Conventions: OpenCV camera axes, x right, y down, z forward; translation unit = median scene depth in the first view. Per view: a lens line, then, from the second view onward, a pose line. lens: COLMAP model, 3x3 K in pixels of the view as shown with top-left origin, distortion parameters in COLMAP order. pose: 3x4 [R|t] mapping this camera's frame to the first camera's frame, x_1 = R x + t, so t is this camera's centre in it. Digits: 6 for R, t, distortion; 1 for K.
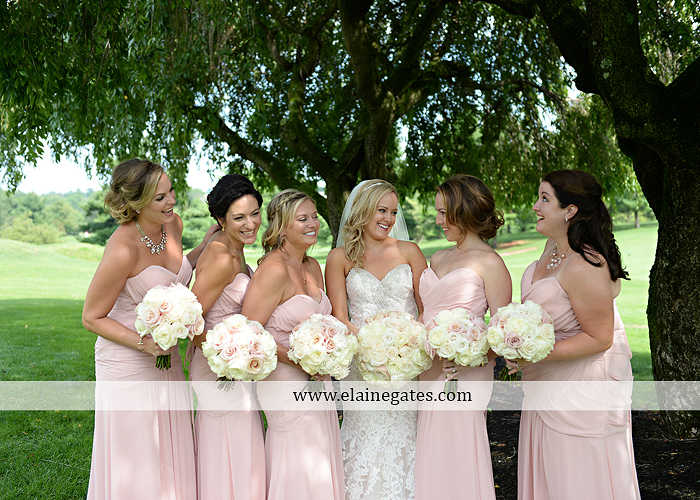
lens RADIAL K [[938.1, 0, 350.0], [0, 938.1, 250.0], [0, 0, 1]] dist [0.104330, 0.010616]
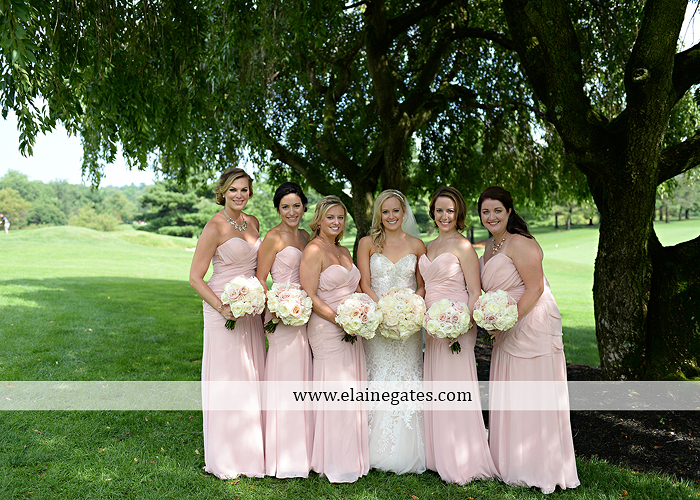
lens RADIAL K [[860.2, 0, 350.0], [0, 860.2, 250.0], [0, 0, 1]] dist [0.092798, 0.043452]
pose [[0.999604, 0.016780, -0.022608, -0.001388], [-0.016537, 0.999804, 0.010928, 0.000459], [0.022787, -0.010550, 0.999685, -0.102125]]
